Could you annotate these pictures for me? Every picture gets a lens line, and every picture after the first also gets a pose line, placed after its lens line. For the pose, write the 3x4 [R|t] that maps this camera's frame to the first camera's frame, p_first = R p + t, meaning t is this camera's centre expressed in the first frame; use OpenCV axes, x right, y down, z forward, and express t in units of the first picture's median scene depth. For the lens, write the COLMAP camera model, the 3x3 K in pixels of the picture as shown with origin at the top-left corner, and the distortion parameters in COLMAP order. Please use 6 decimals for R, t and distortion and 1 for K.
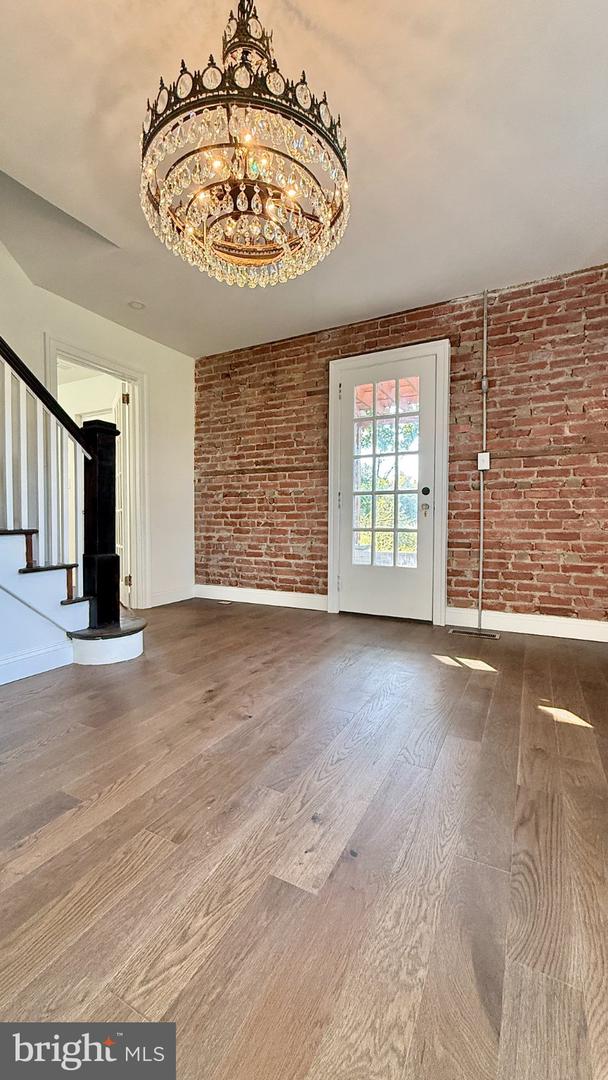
lens RADIAL K [[430.0, 0, 303.8], [0, 430.0, 542.6], [0, 0, 1]] dist [-0.002012, -0.000768]
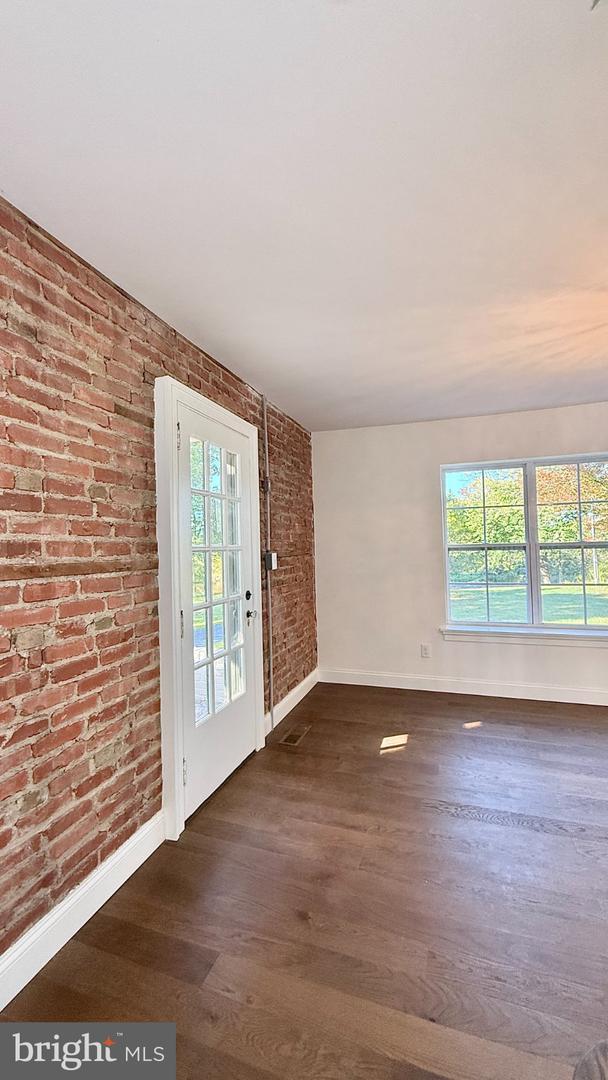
lens RADIAL K [[430.0, 0, 301.8], [0, 430.0, 534.0], [0, 0, 1]] dist [-0.002012, -0.000768]
pose [[-0.159223, 0.022576, 0.986985, -0.468883], [0.061745, 0.998009, -0.012867, -0.185350], [-0.985310, 0.058893, -0.160300, 0.859139]]
